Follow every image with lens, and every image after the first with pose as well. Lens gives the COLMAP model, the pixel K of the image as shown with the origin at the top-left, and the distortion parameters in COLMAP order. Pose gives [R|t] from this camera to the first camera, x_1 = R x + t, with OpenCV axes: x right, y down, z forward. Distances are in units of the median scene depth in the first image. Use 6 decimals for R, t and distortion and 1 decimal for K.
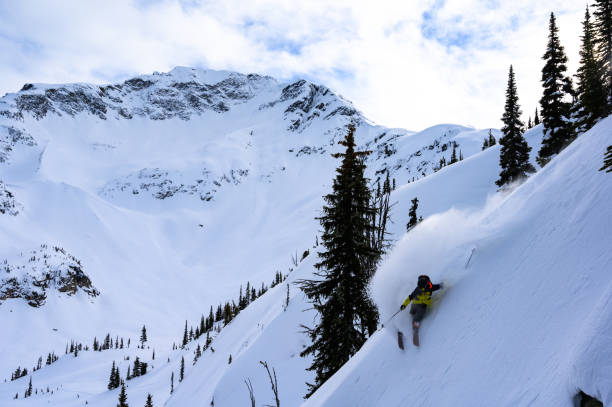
lens RADIAL K [[405.5, 0, 306.0], [0, 405.5, 203.5], [0, 0, 1]] dist [-0.001672, -0.023129]
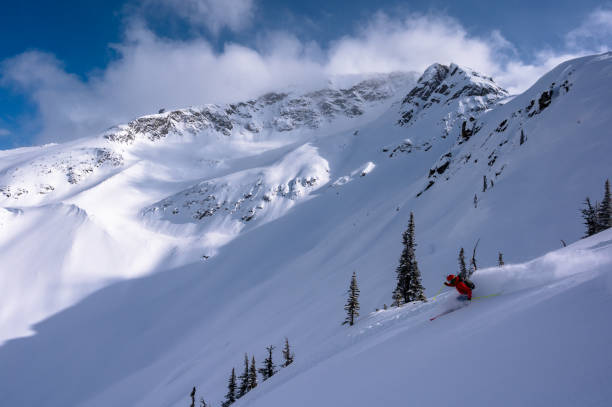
lens RADIAL K [[405.5, 0, 306.0], [0, 405.5, 203.5], [0, 0, 1]] dist [-0.001672, -0.023129]
pose [[0.905387, -0.026559, -0.423756, 0.078828], [0.016170, 0.999474, -0.028094, -0.006759], [0.424280, 0.018584, 0.905340, 0.140293]]
